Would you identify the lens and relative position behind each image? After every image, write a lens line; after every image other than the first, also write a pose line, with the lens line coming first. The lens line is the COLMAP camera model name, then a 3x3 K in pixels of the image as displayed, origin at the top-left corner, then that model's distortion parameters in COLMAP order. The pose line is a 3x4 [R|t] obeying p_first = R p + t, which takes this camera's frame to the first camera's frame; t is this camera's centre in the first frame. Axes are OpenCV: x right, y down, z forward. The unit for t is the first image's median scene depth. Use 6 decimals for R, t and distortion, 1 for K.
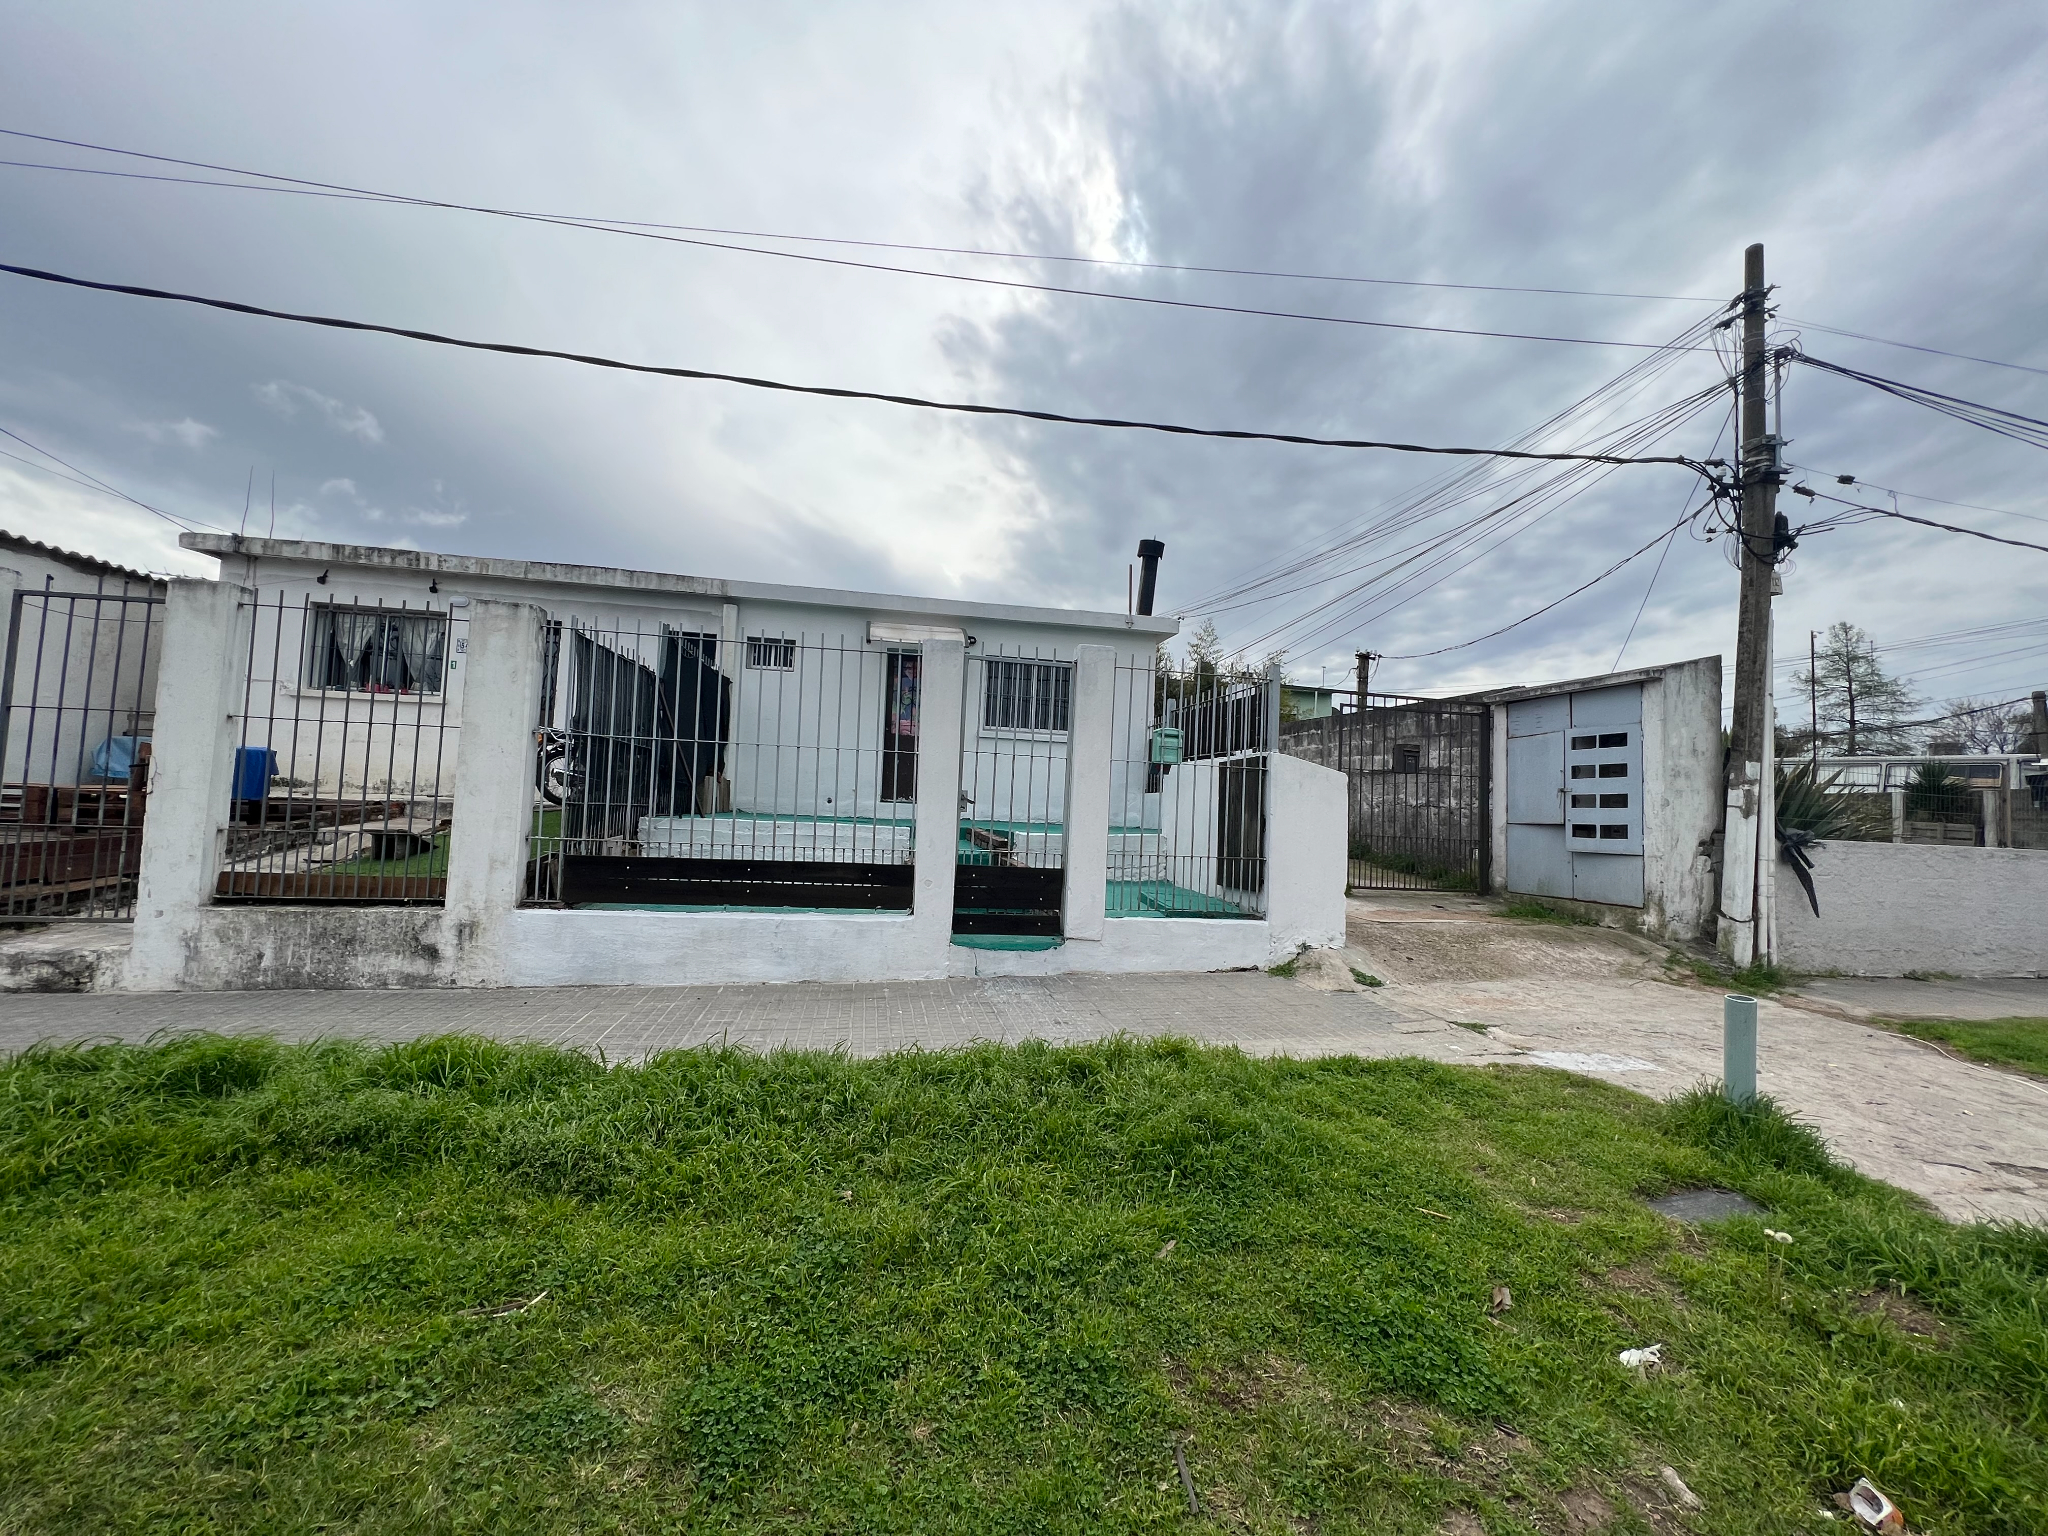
lens RADIAL K [[821.2, 0, 1019.5], [0, 821.2, 764.6], [0, 0, 1]] dist [-0.000960, 0.000159]
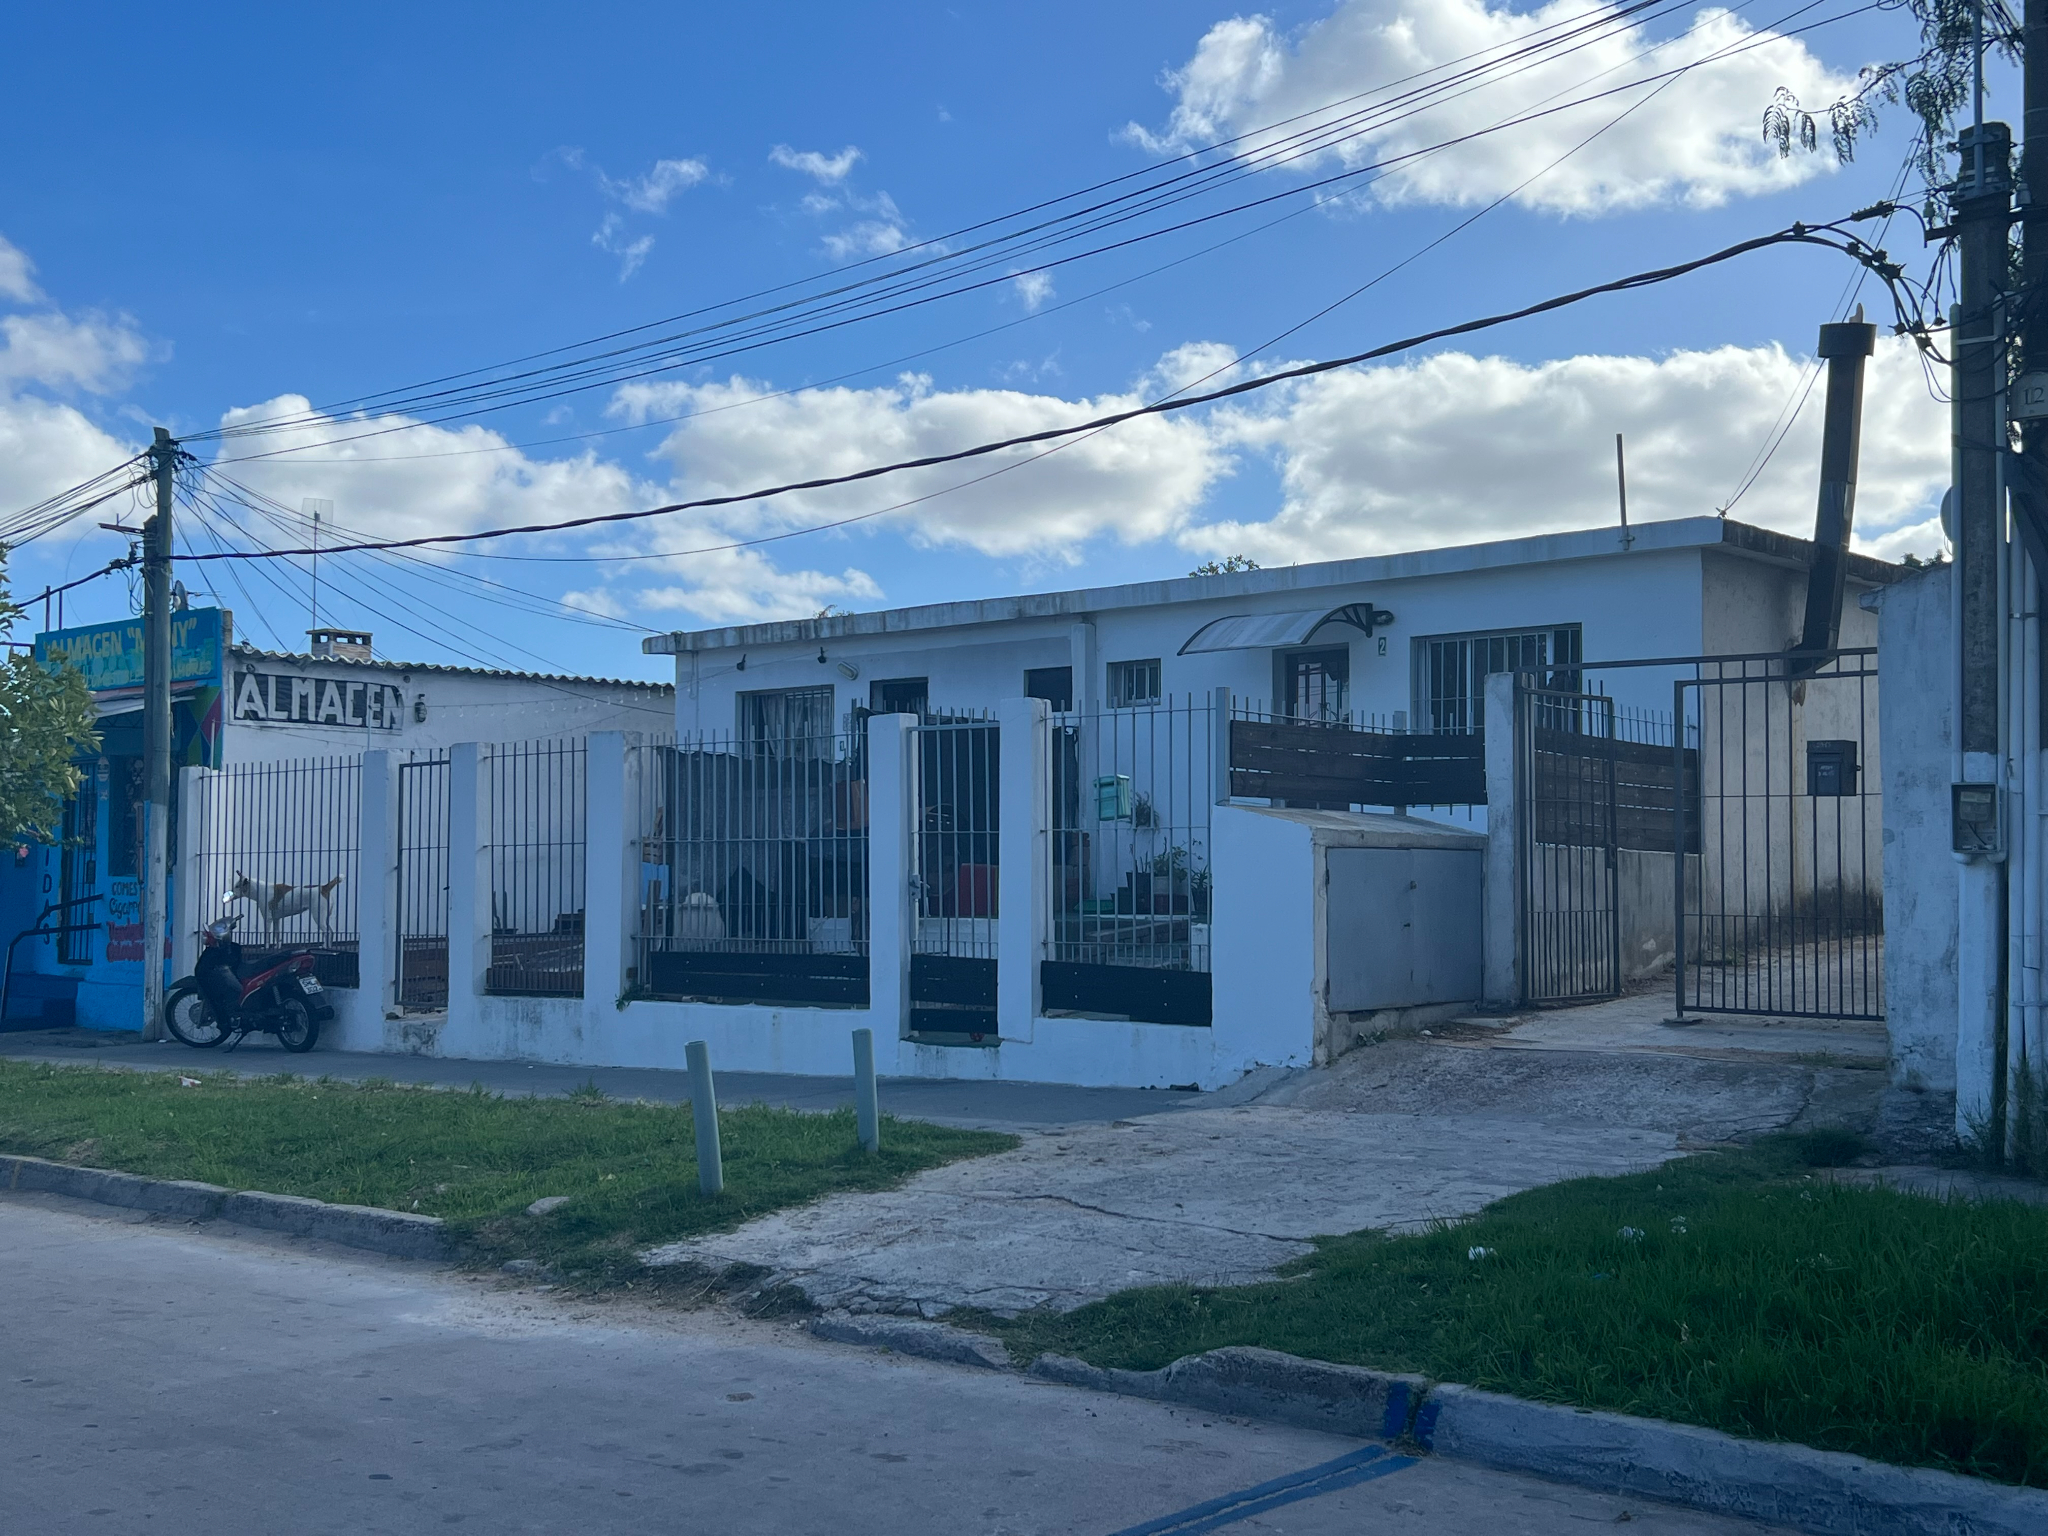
lens RADIAL K [[2149.0, 0, 1025.4], [0, 2149.0, 770.1], [0, 0, 1]] dist [0.089093, 0.000000]
pose [[0.643212, -0.084217, -0.761042, 1.524248], [0.068998, 0.996264, -0.051931, 0.038950], [0.762573, -0.019108, 0.646620, -0.374639]]
